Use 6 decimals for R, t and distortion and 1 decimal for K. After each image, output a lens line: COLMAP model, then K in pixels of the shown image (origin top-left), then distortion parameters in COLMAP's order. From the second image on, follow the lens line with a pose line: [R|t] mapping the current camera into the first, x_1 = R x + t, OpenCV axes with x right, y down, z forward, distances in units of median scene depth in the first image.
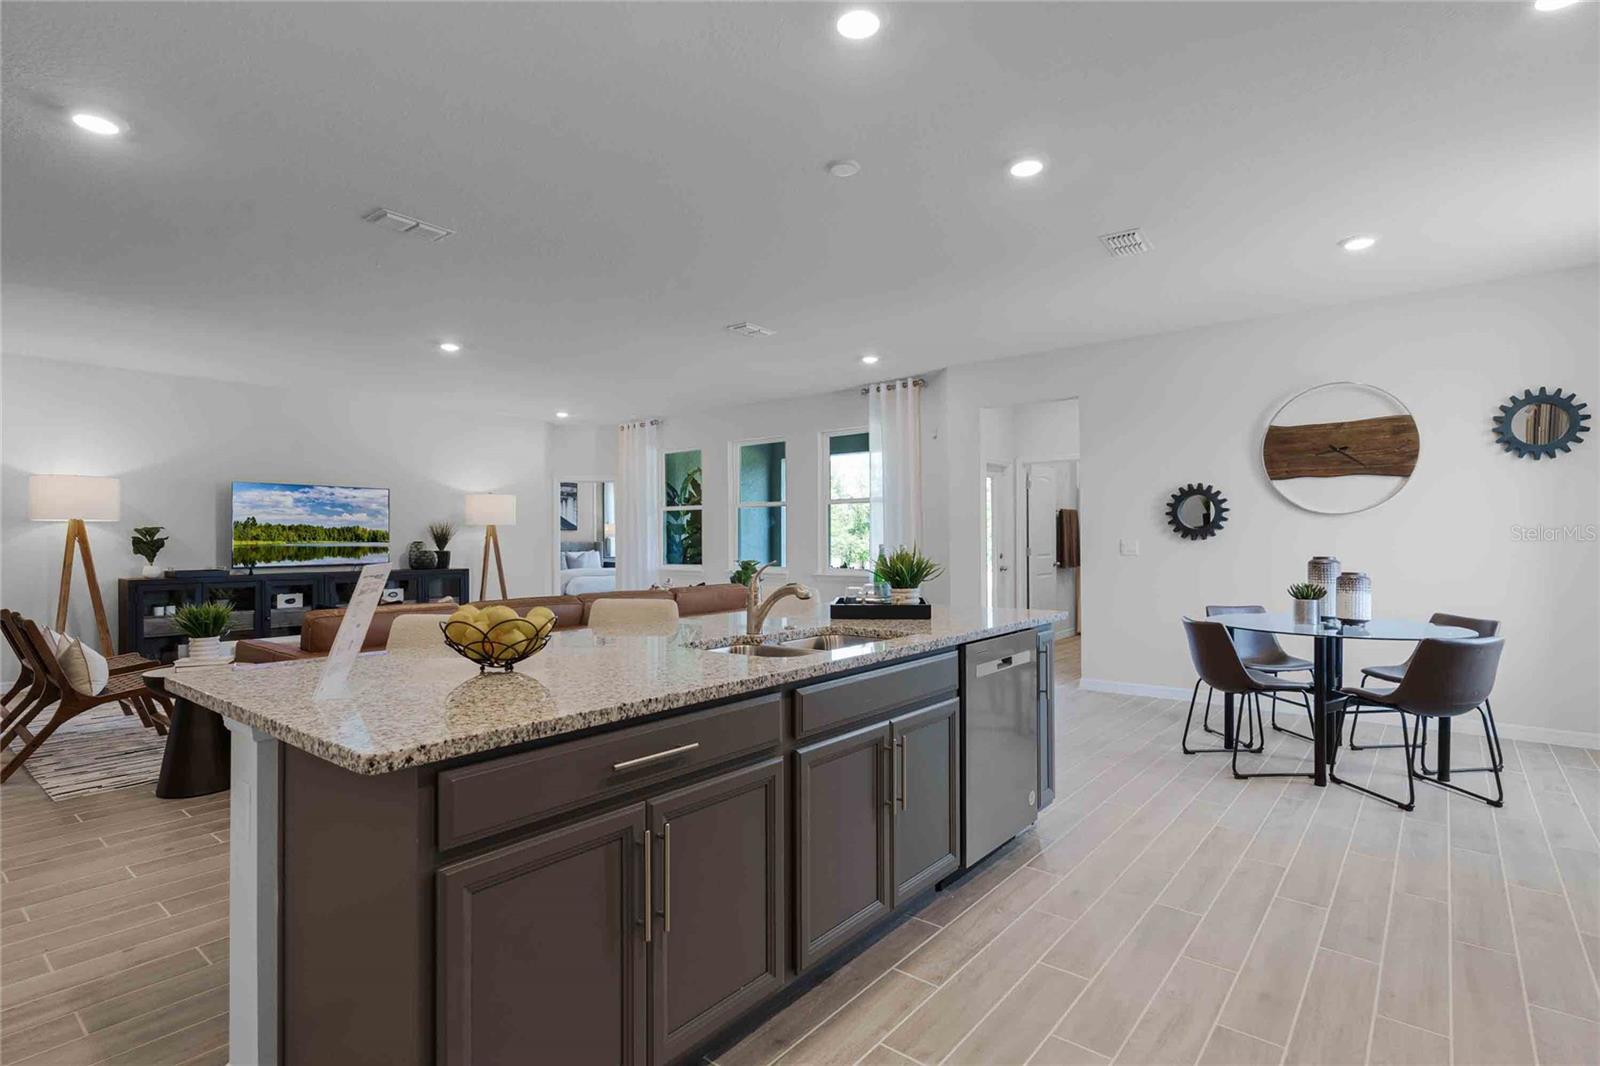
lens RADIAL K [[792.8, 0, 799.2], [0, 792.8, 536.6], [0, 0, 1]] dist [0.002378, 0.000415]
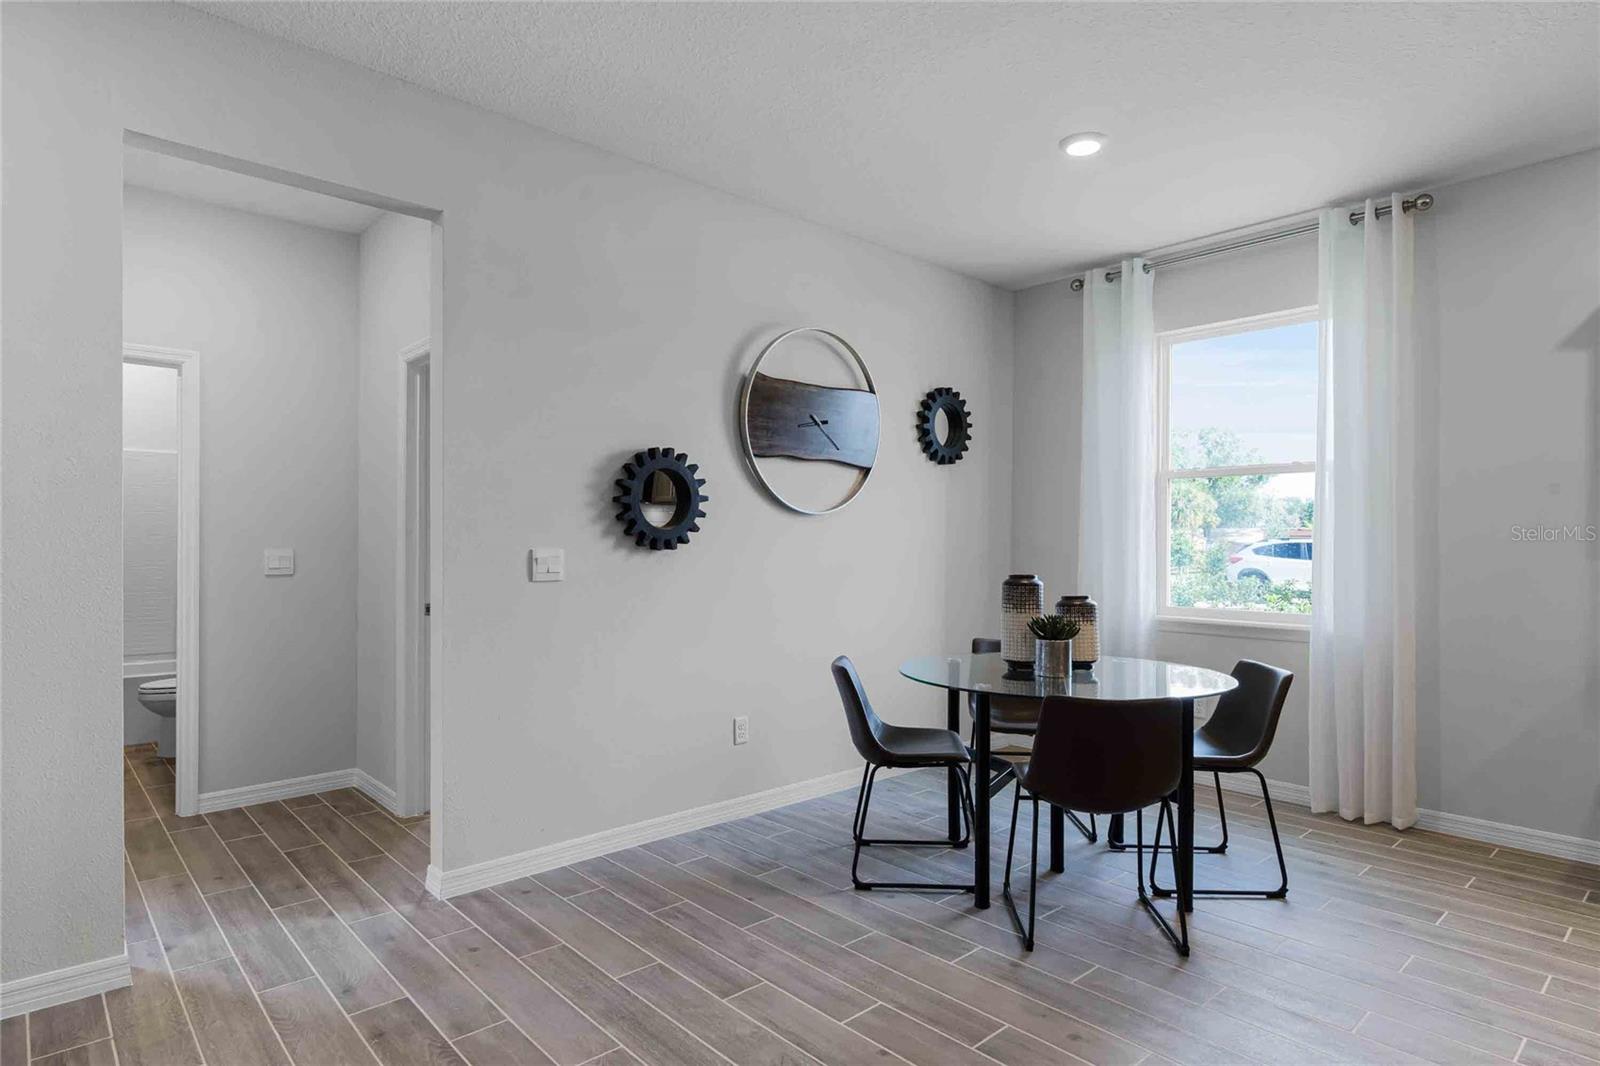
lens RADIAL K [[851.2, 0, 799.2], [0, 851.2, 543.9], [0, 0, 1]] dist [0.002563, -0.000422]
pose [[0.153072, 0.004130, 0.988206, -0.087215], [-0.005683, 0.999978, -0.003299, 0.001709], [-0.988199, -0.005111, 0.153093, 0.959840]]
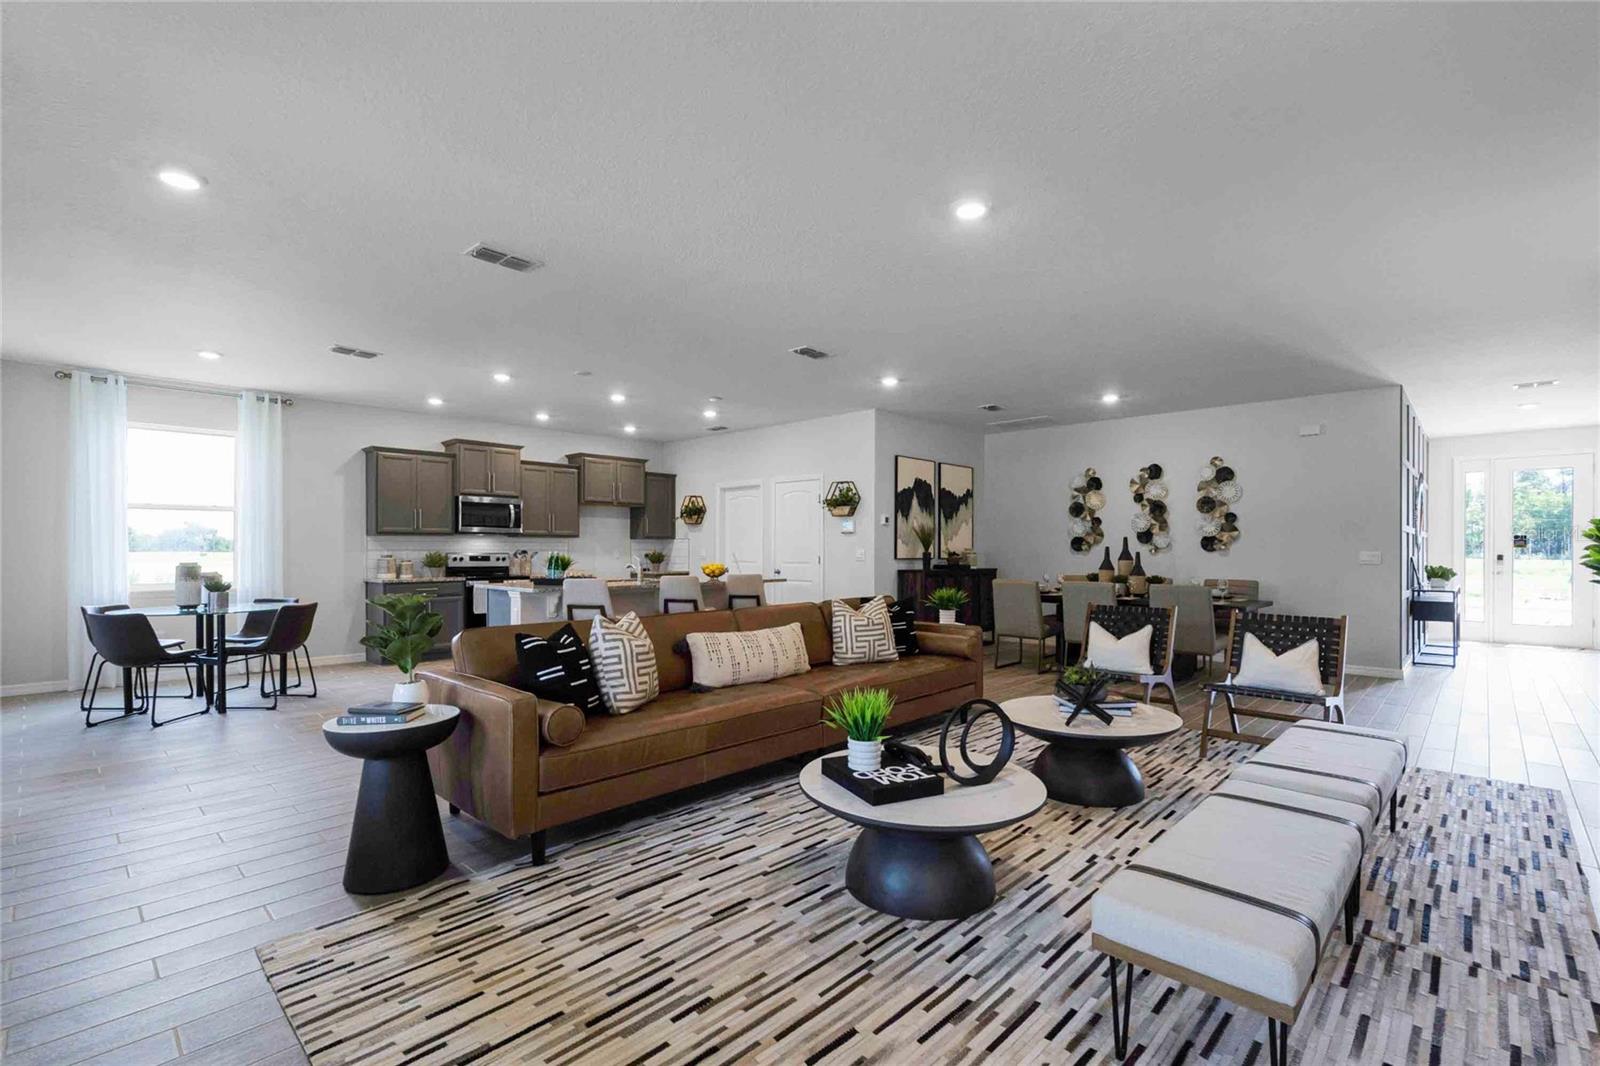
lens RADIAL K [[719.0, 0, 793.6], [0, 719.0, 545.7], [0, 0, 1]] dist [0.000739, -0.000113]
pose [[-0.994205, 0.003382, 0.107448, -0.452765], [0.002925, 0.999986, -0.004408, 0.002931], [-0.107461, -0.004068, -0.994201, 1.866493]]
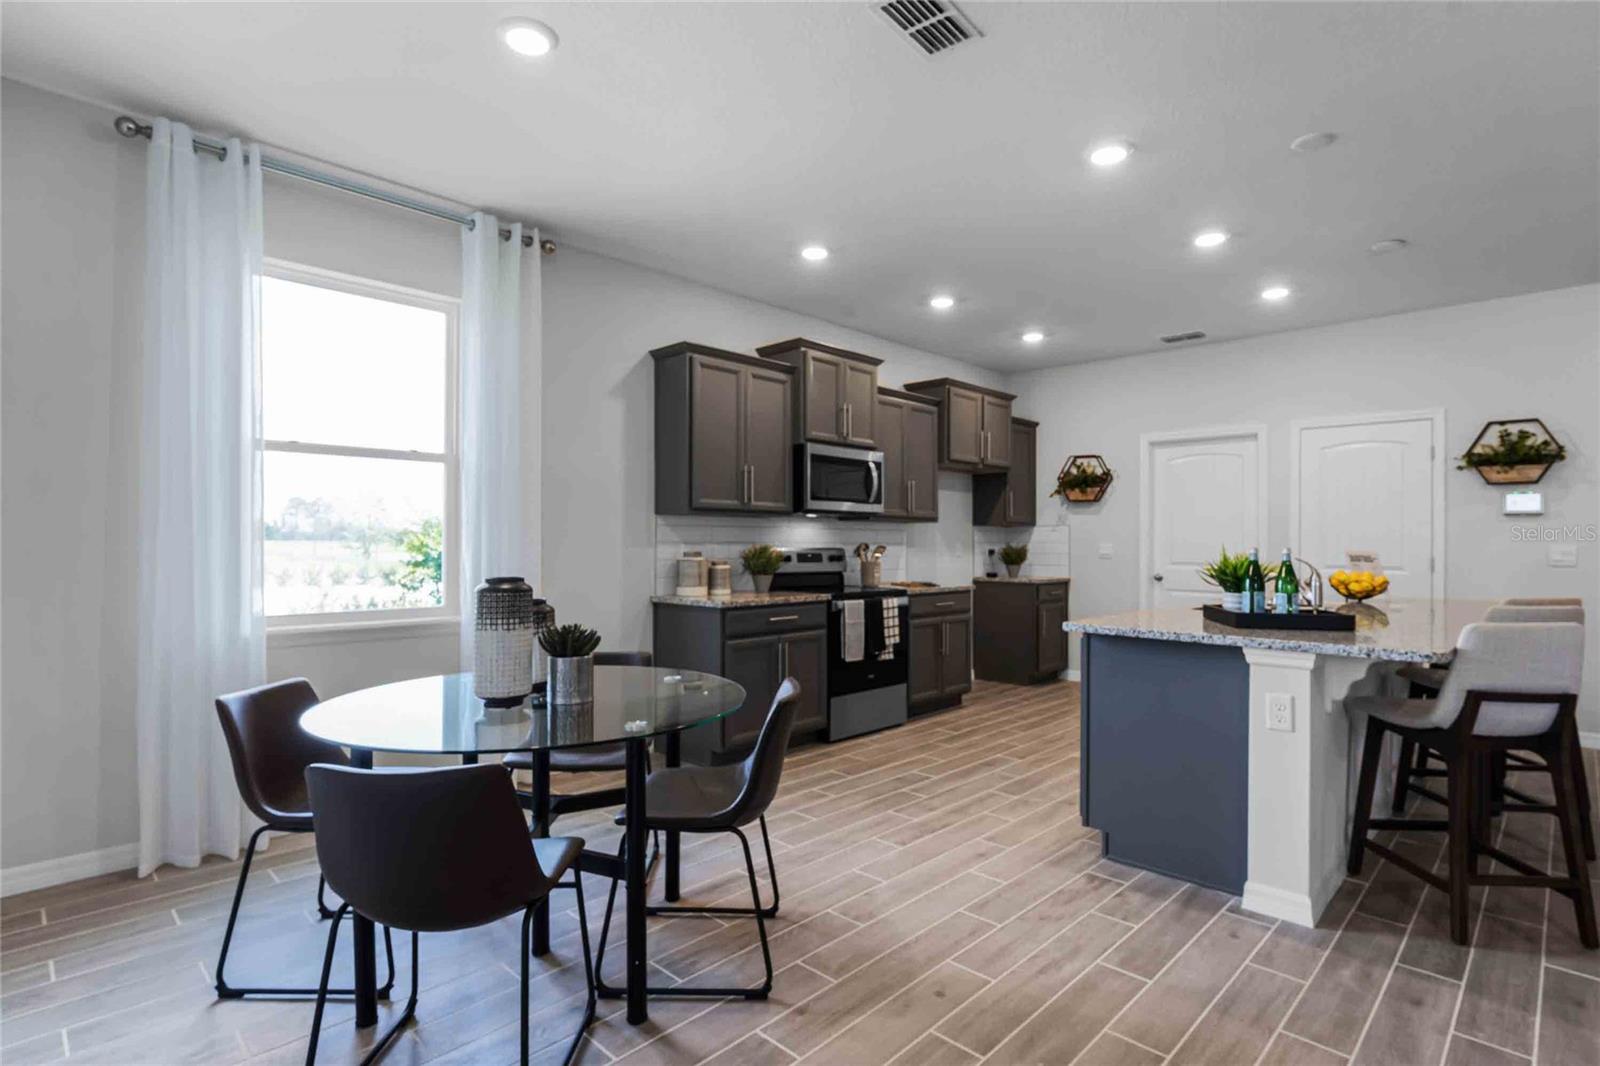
lens RADIAL K [[792.8, 0, 799.2], [0, 792.8, 536.6], [0, 0, 1]] dist [0.002378, 0.000415]
pose [[-0.994443, -0.001383, 0.105265, 0.366480], [-0.001924, 0.999985, -0.005039, 0.000677], [-0.105257, -0.005213, -0.994431, 1.309026]]
